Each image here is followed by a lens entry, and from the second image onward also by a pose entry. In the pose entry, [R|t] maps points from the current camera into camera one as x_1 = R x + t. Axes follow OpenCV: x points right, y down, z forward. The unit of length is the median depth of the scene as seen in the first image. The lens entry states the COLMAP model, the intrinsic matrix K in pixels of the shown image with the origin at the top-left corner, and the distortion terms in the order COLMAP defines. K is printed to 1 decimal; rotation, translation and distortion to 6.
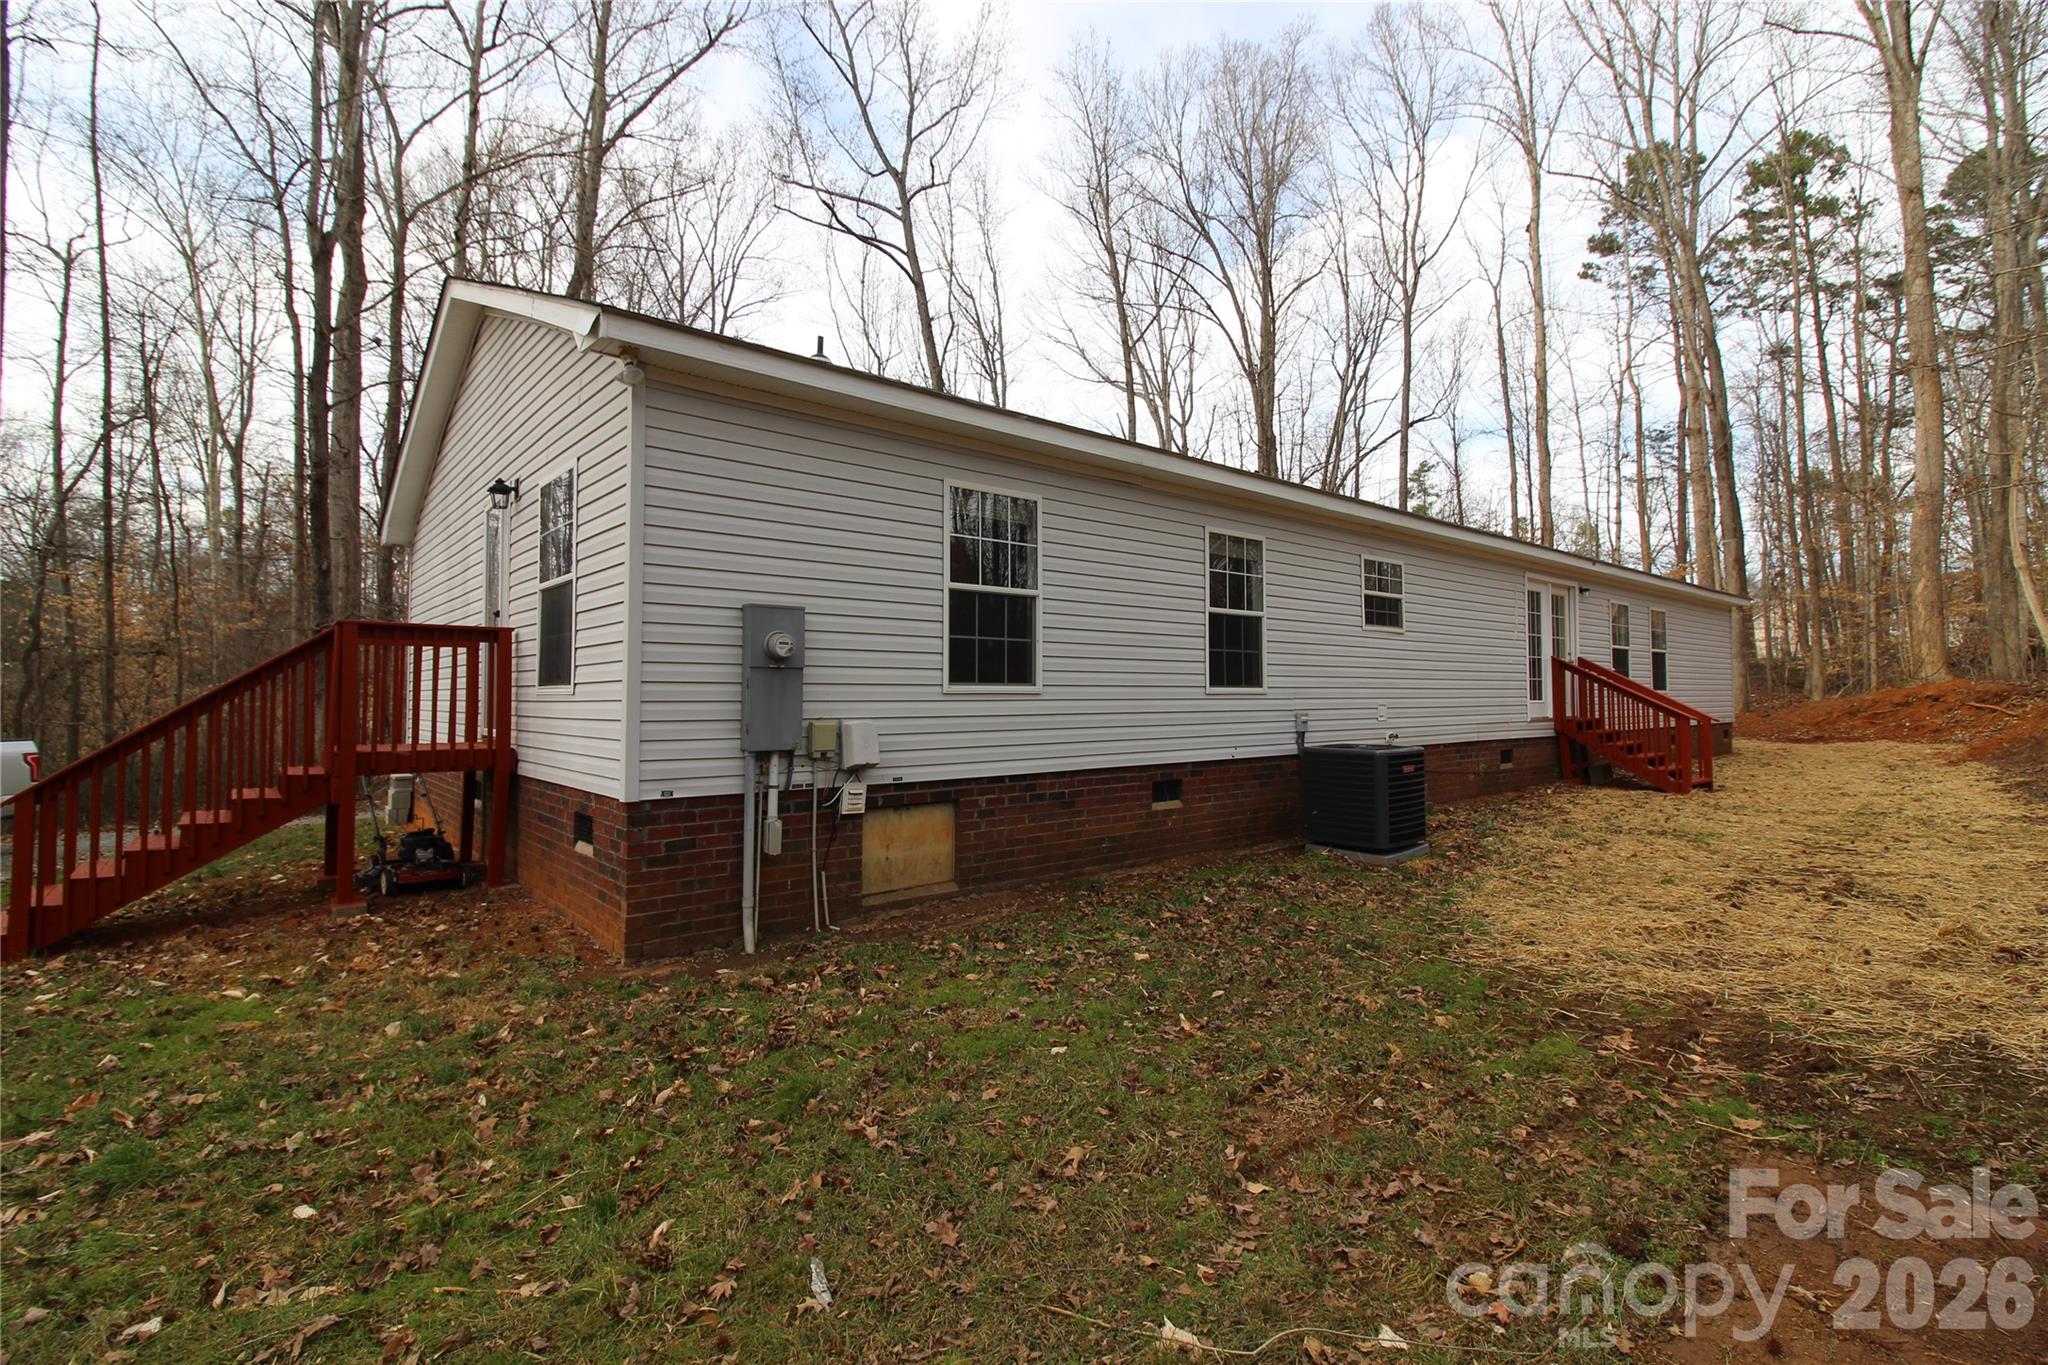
lens RADIAL K [[944.1, 0, 1018.1], [0, 944.1, 667.1], [0, 0, 1]] dist [0.002636, -0.012868]
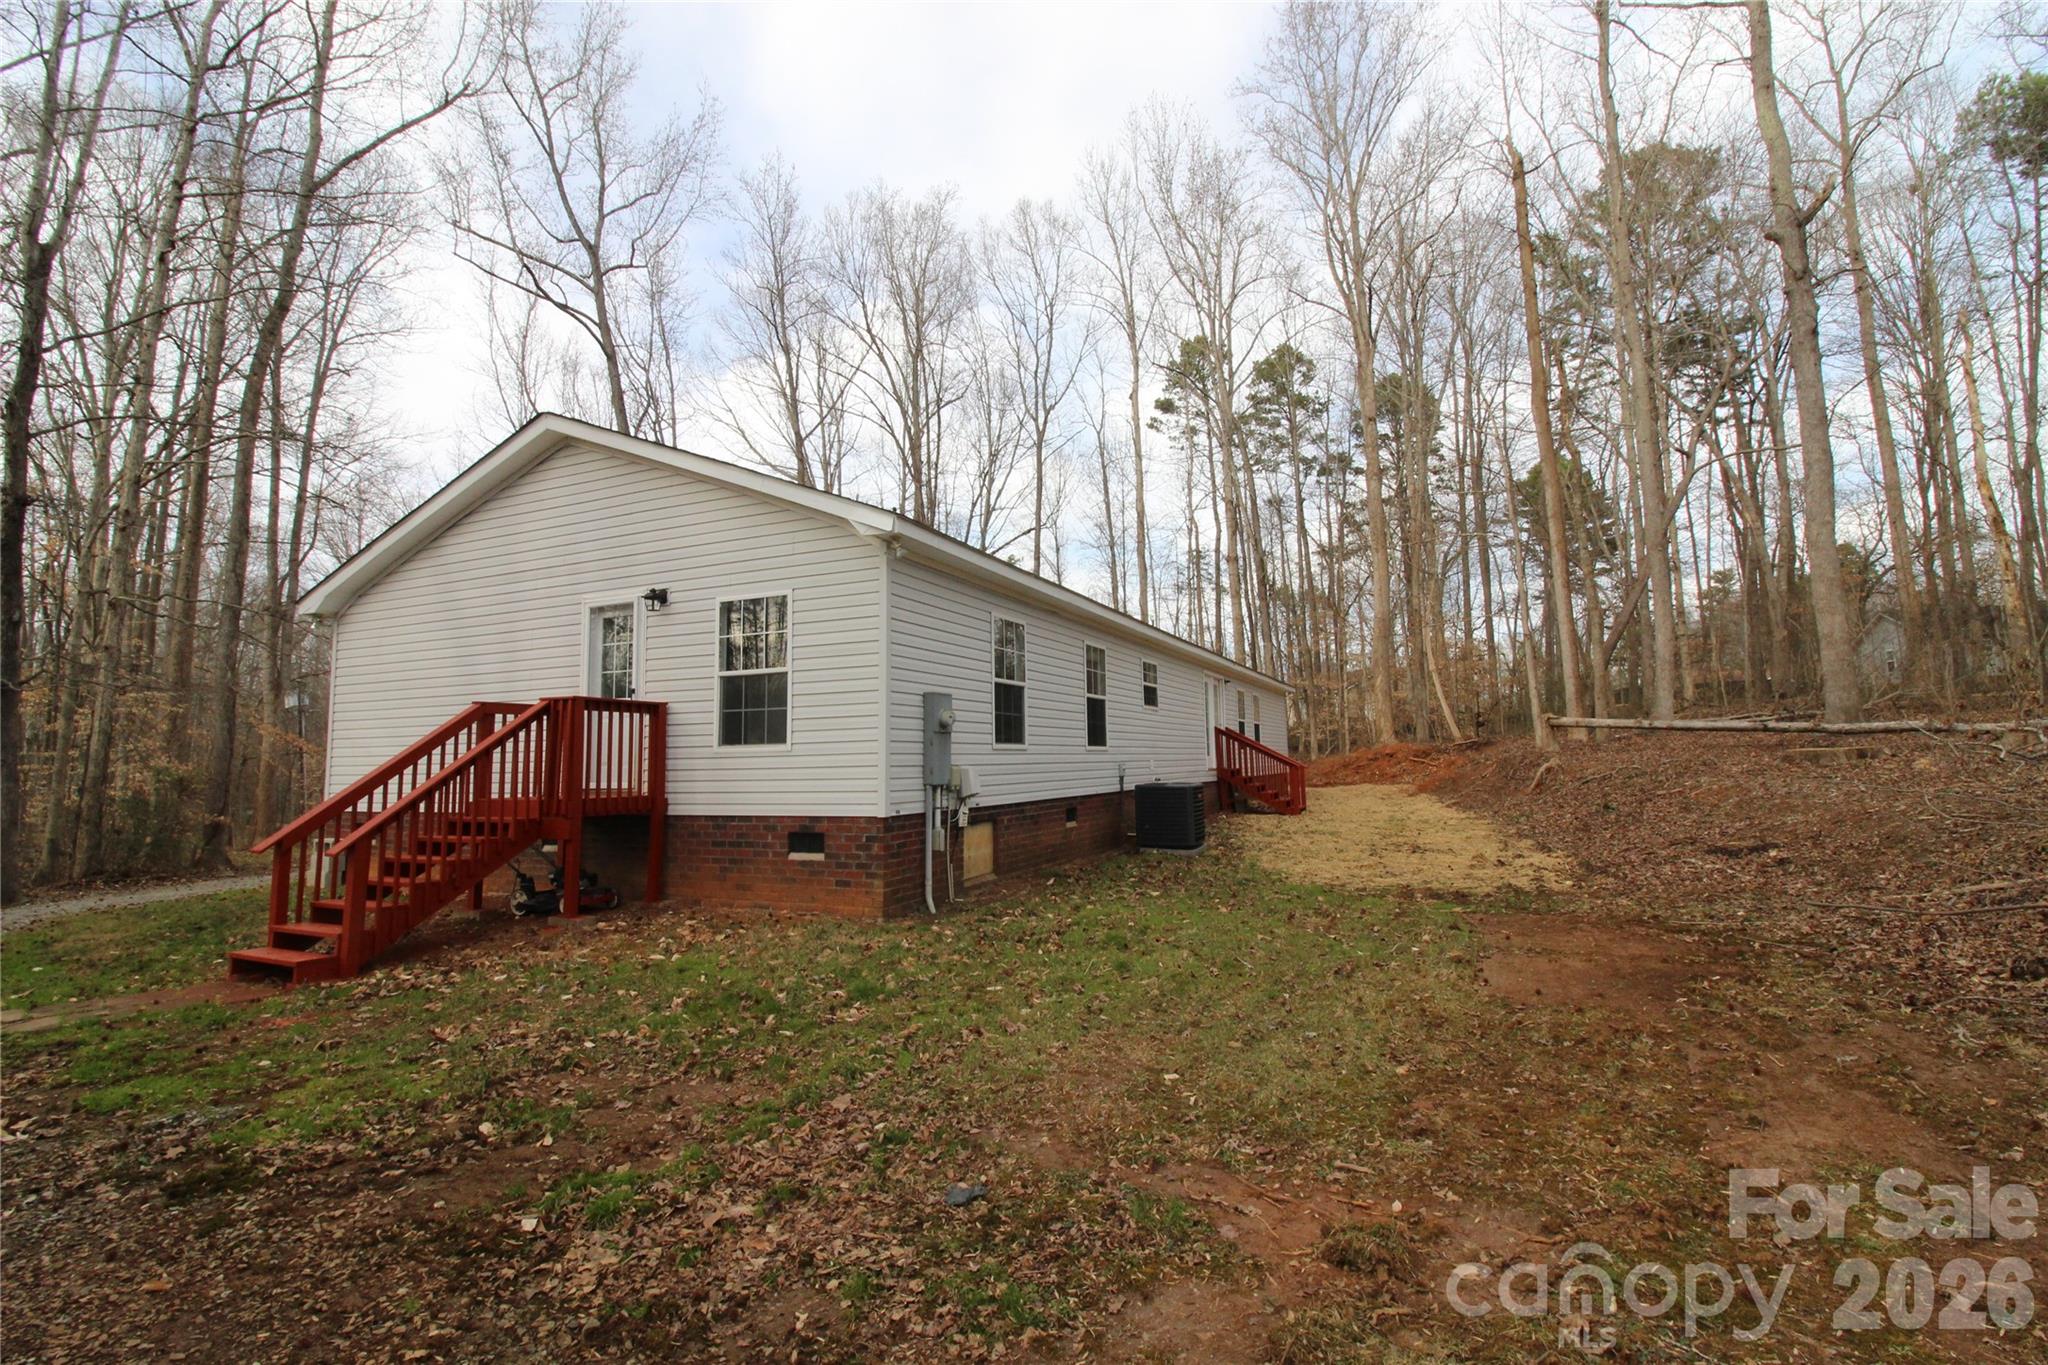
lens RADIAL K [[944.1, 0, 1018.1], [0, 944.1, 667.1], [0, 0, 1]] dist [0.002636, -0.012868]
pose [[0.905895, 0.029787, 0.422453, -0.193454], [0.001021, 0.997367, -0.072513, 0.001549], [-0.423501, 0.066120, 0.903479, -0.118935]]
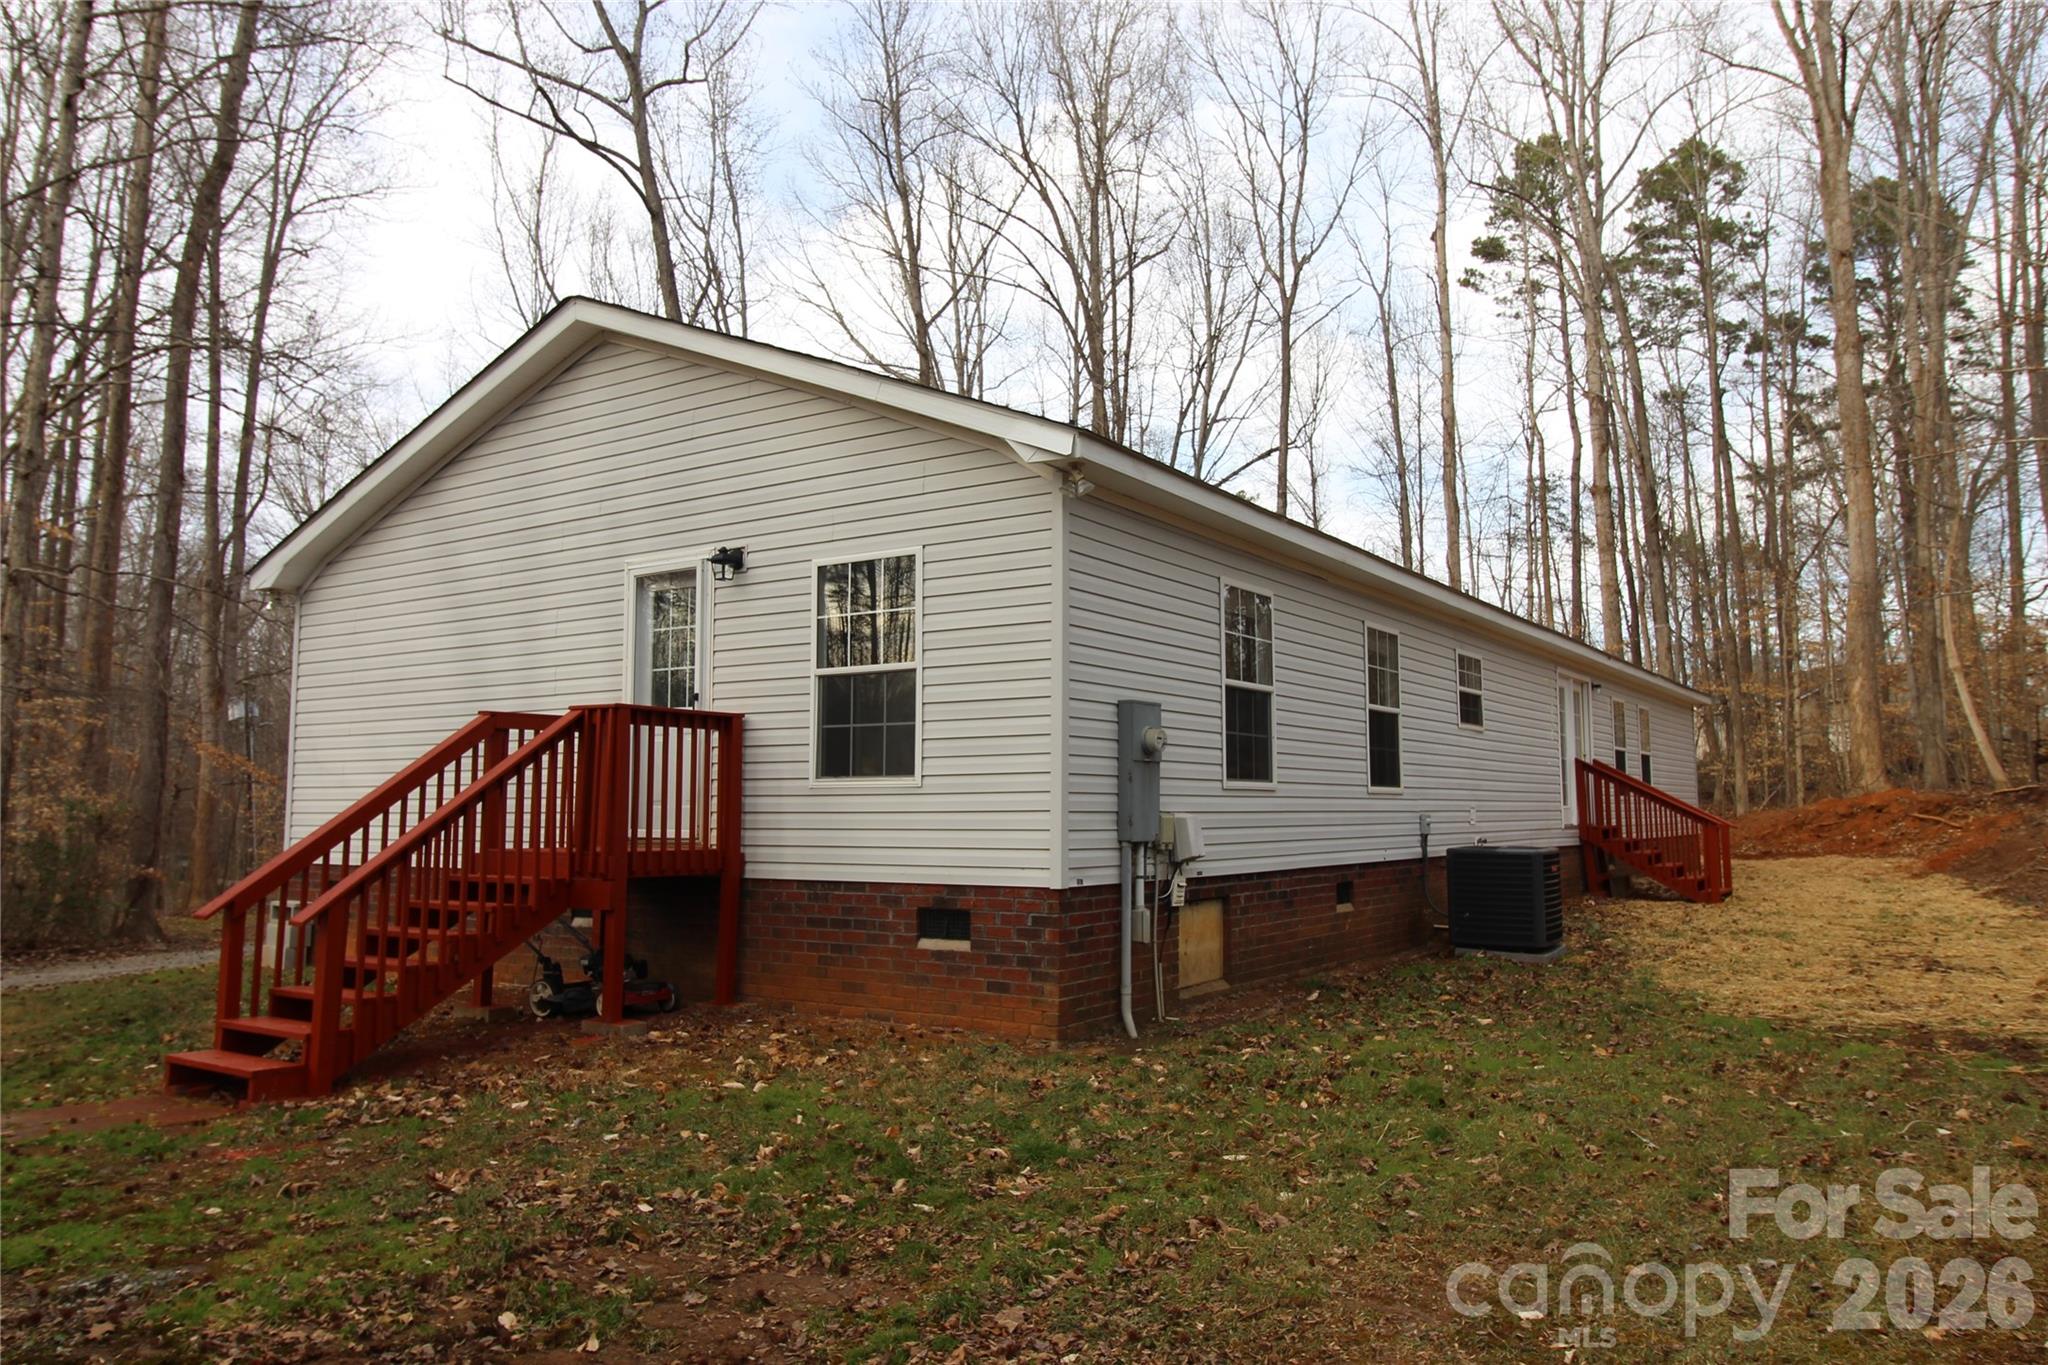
lens RADIAL K [[1437.6, 0, 1019.2], [0, 1437.6, 670.0], [0, 0, 1]] dist [0.006828, 0.002904]
pose [[0.961478, 0.028429, 0.273409, -0.196075], [-0.010250, 0.997654, -0.067691, 0.002036], [-0.274692, 0.062280, 0.959513, -0.116268]]
